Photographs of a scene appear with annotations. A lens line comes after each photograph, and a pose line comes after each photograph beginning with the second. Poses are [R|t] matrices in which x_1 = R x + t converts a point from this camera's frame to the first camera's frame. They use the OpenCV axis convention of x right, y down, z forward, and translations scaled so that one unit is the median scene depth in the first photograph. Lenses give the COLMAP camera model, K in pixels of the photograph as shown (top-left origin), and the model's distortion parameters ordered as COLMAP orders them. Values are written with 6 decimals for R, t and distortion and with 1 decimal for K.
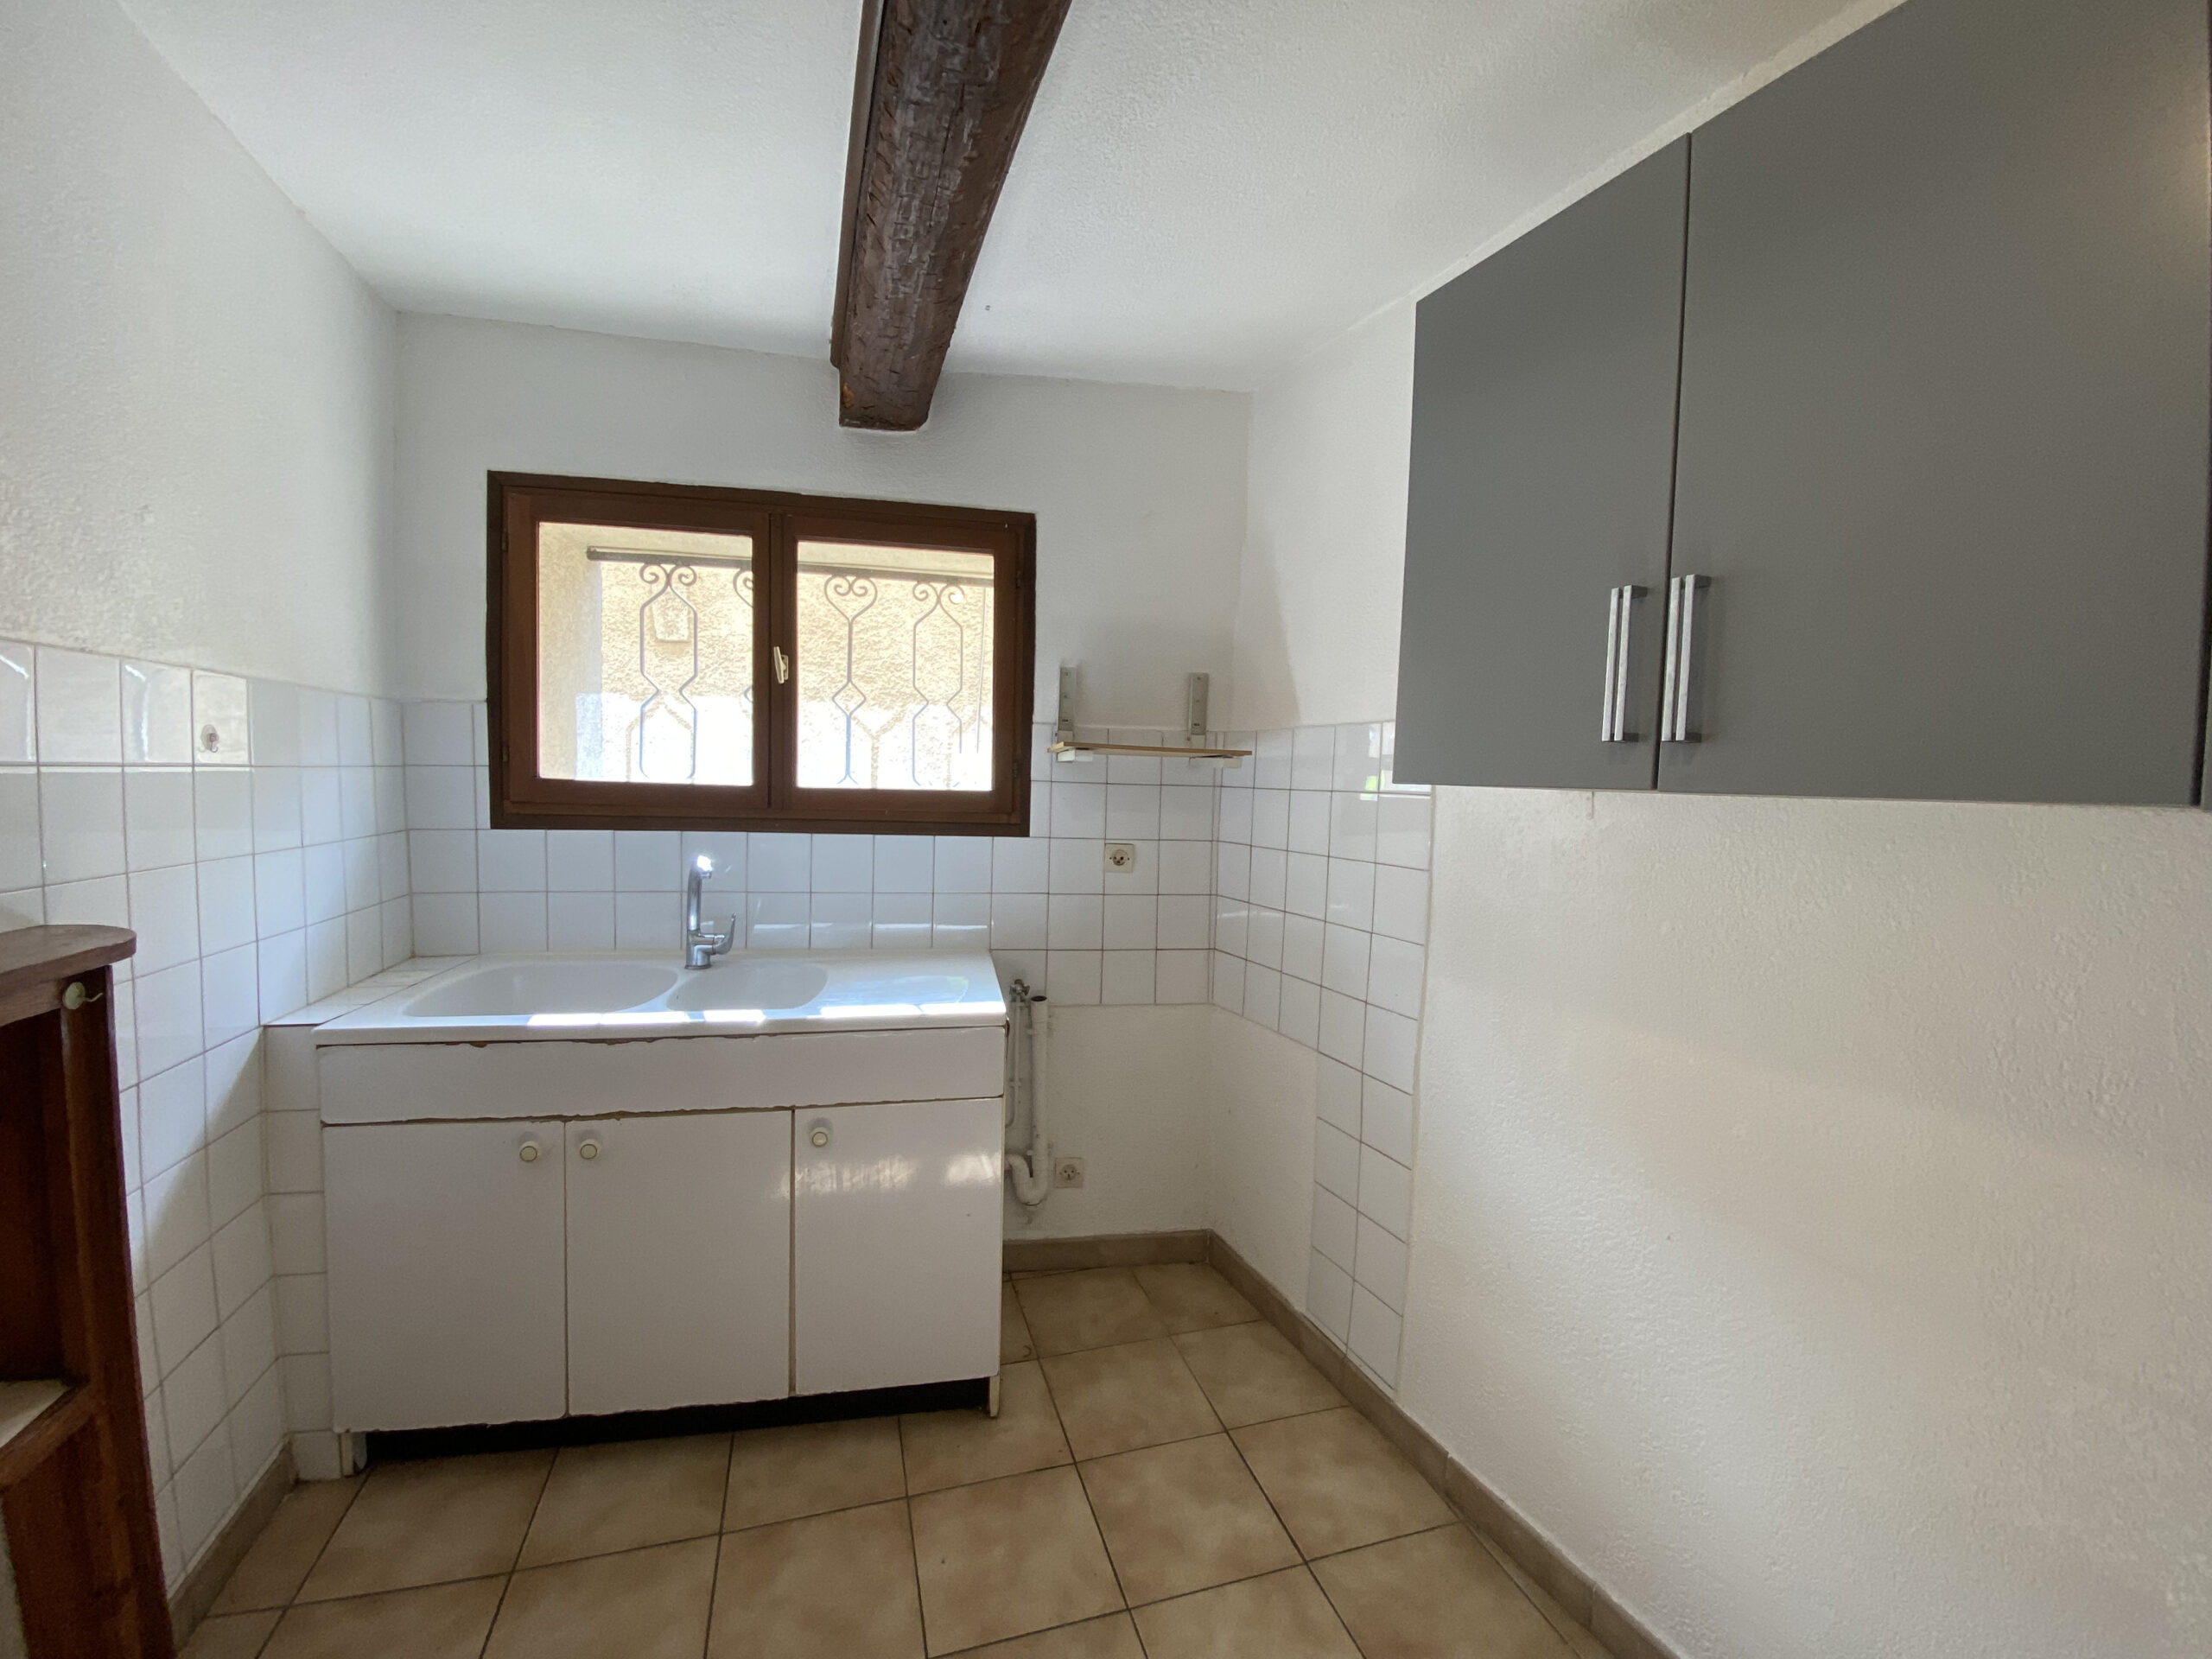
lens RADIAL K [[891.7, 0, 1100.8], [0, 891.7, 827.2], [0, 0, 1]] dist [0.026672, -0.025302]
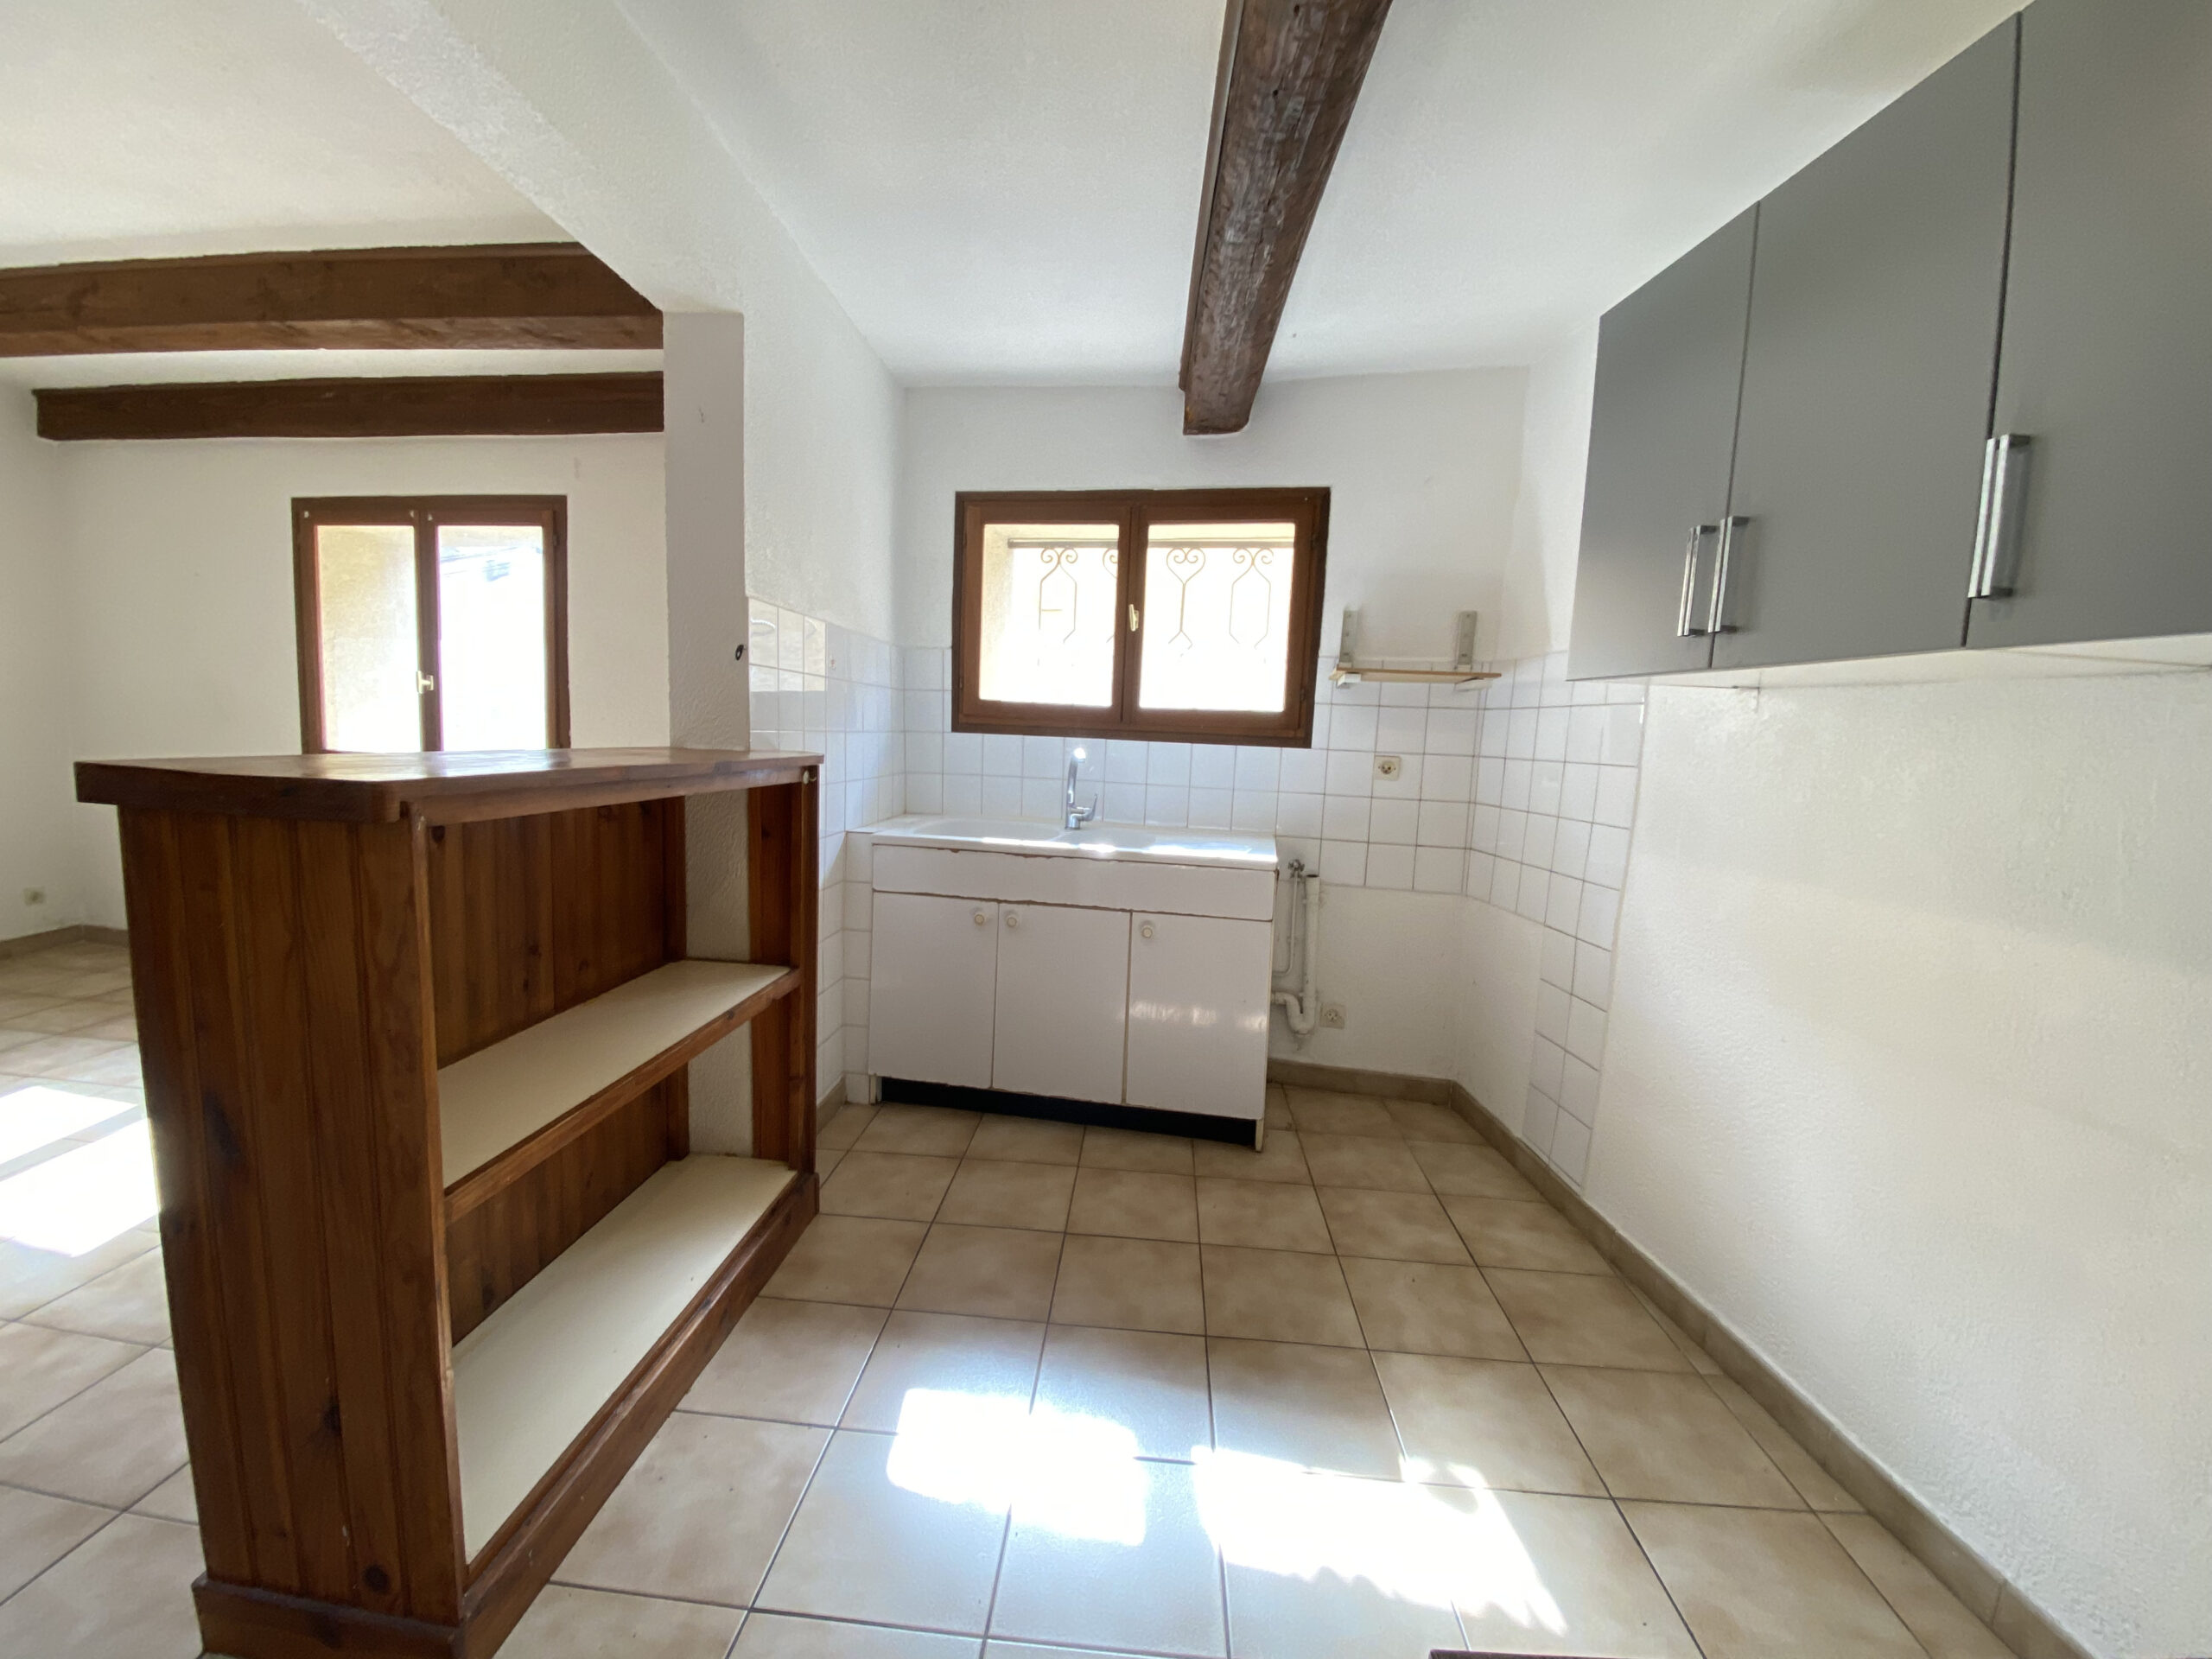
lens RADIAL K [[891.7, 0, 1100.8], [0, 891.7, 827.2], [0, 0, 1]] dist [0.026672, -0.025302]
pose [[0.932366, 0.051695, -0.357800, 0.114586], [-0.037668, 0.998228, 0.046068, 0.089534], [0.359548, -0.029474, 0.932661, -0.343894]]
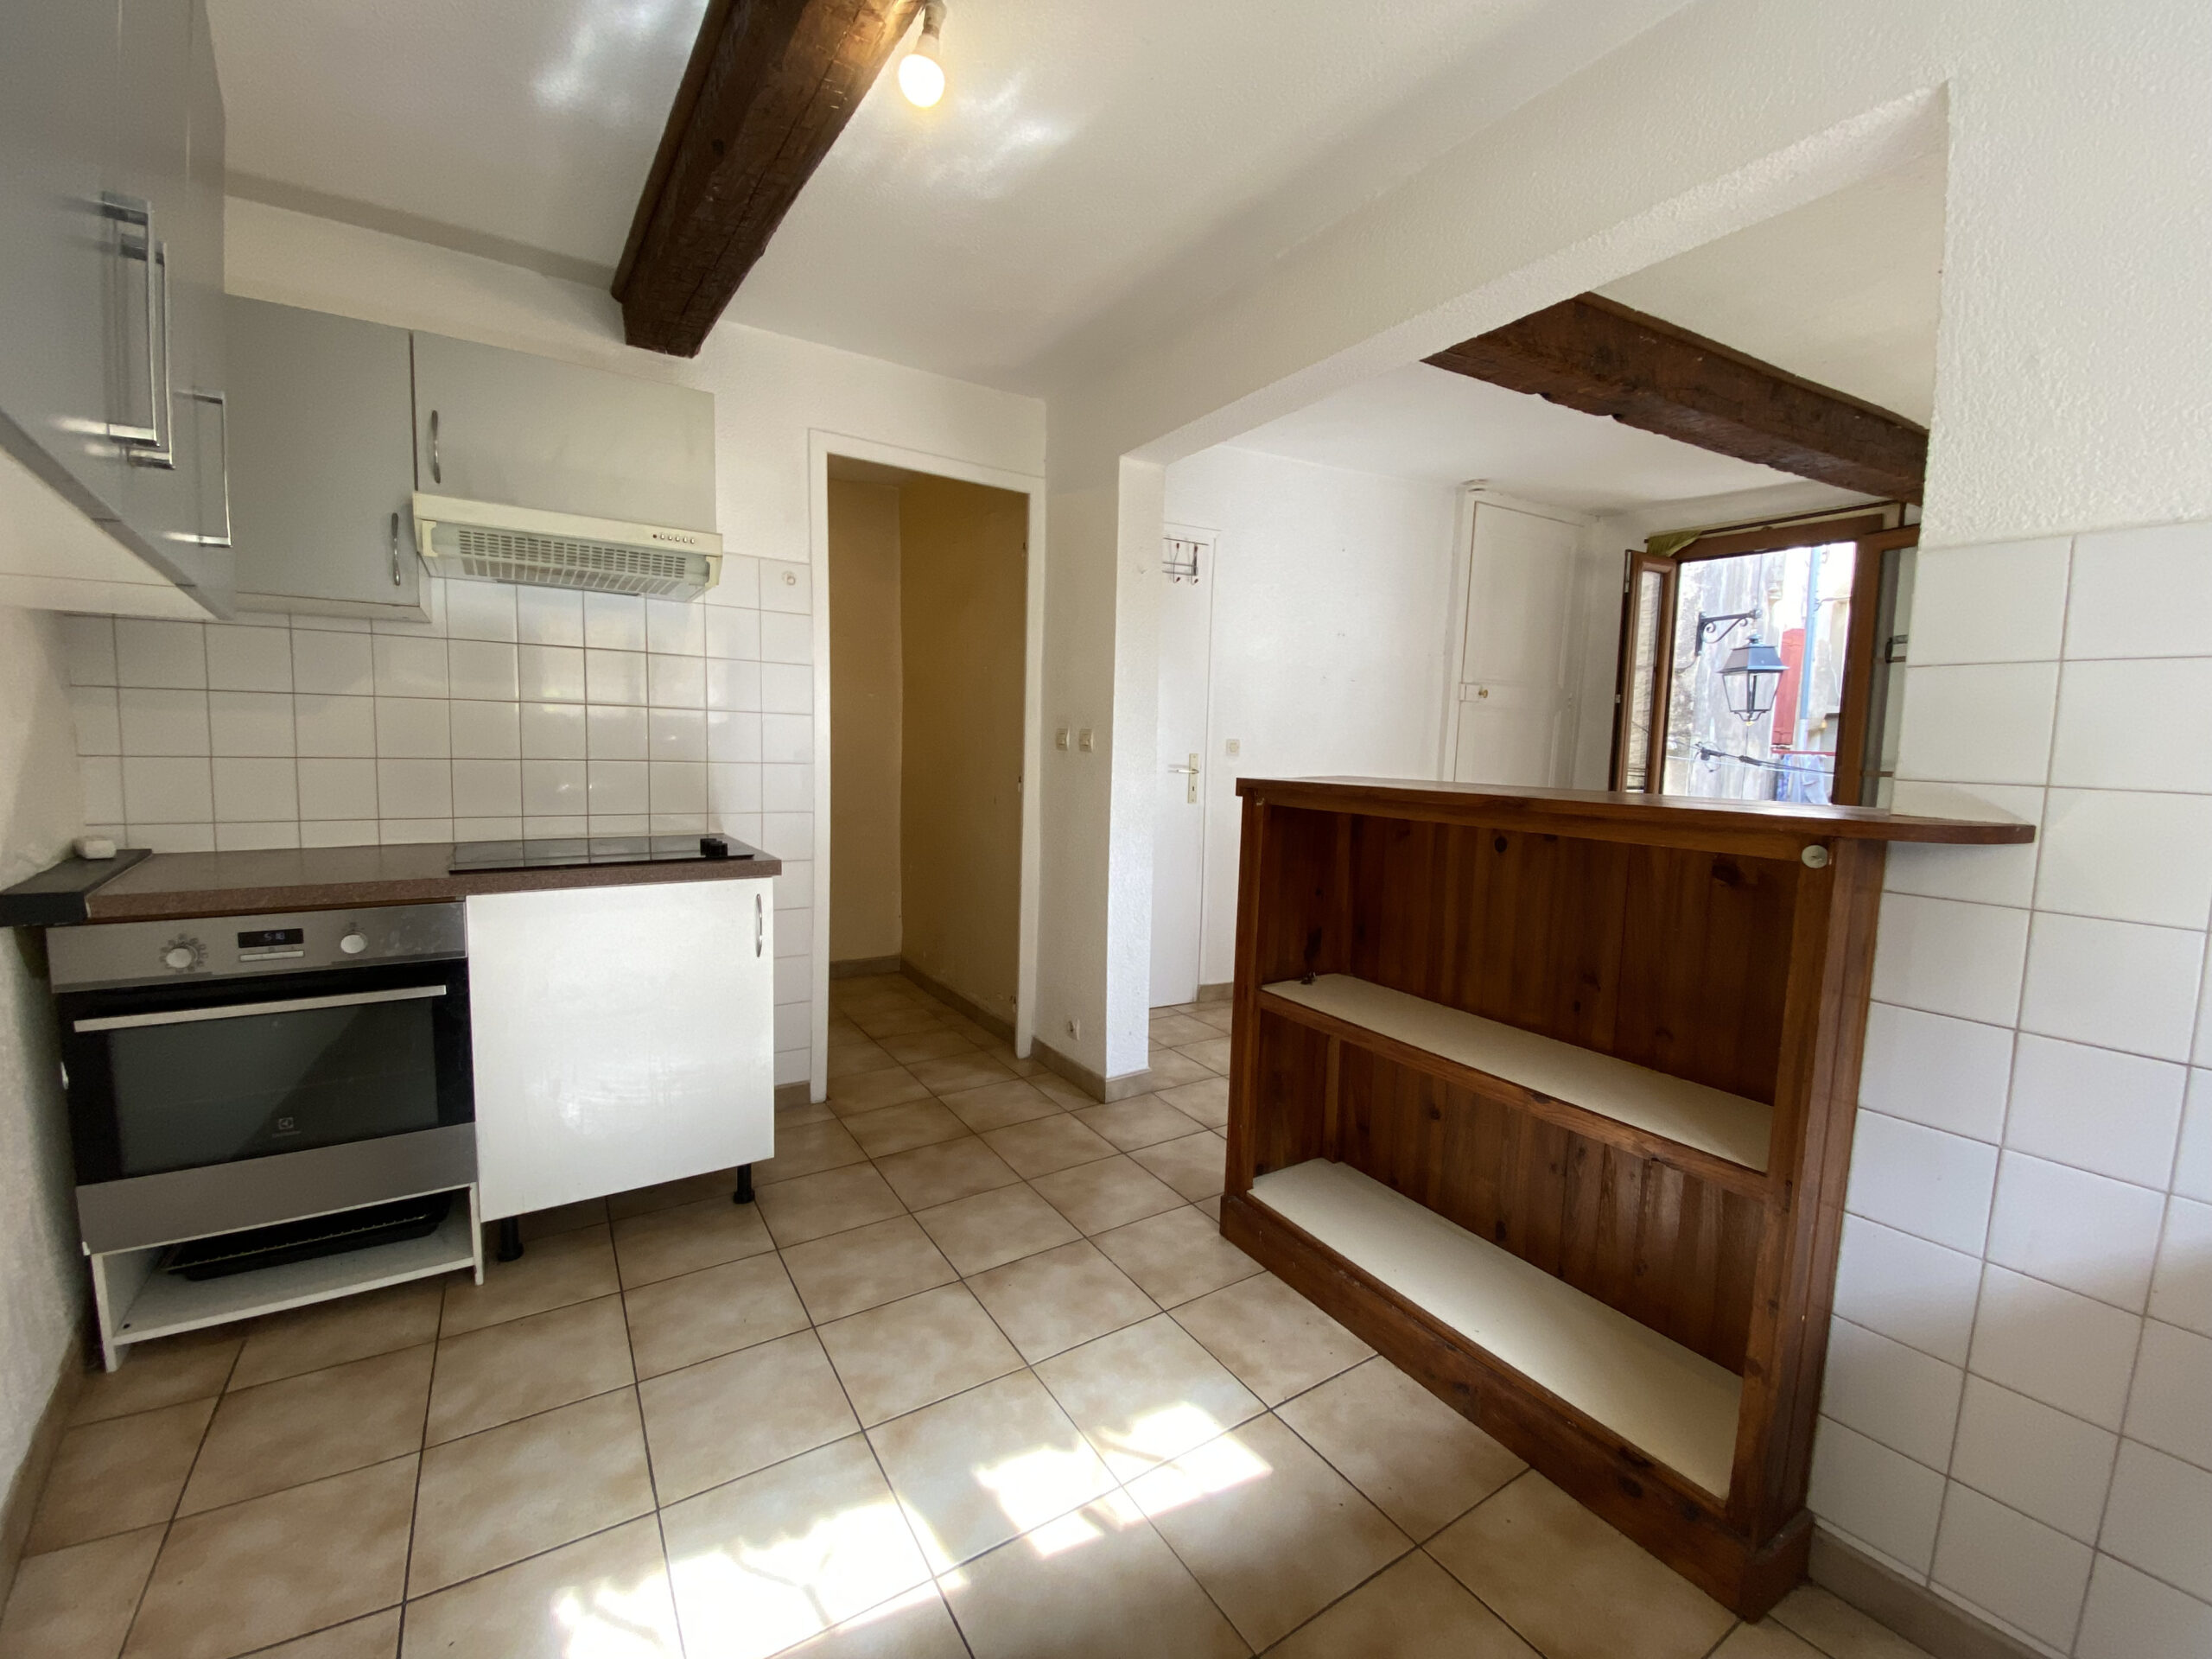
lens RADIAL K [[896.2, 0, 1099.0], [0, 896.2, 824.8], [0, 0, 1]] dist [0.012087, -0.017023]
pose [[-0.964900, -0.027160, -0.261208, 0.032315], [-0.065785, 0.987923, 0.140286, 0.021117], [0.254244, 0.152545, -0.955034, 0.916905]]
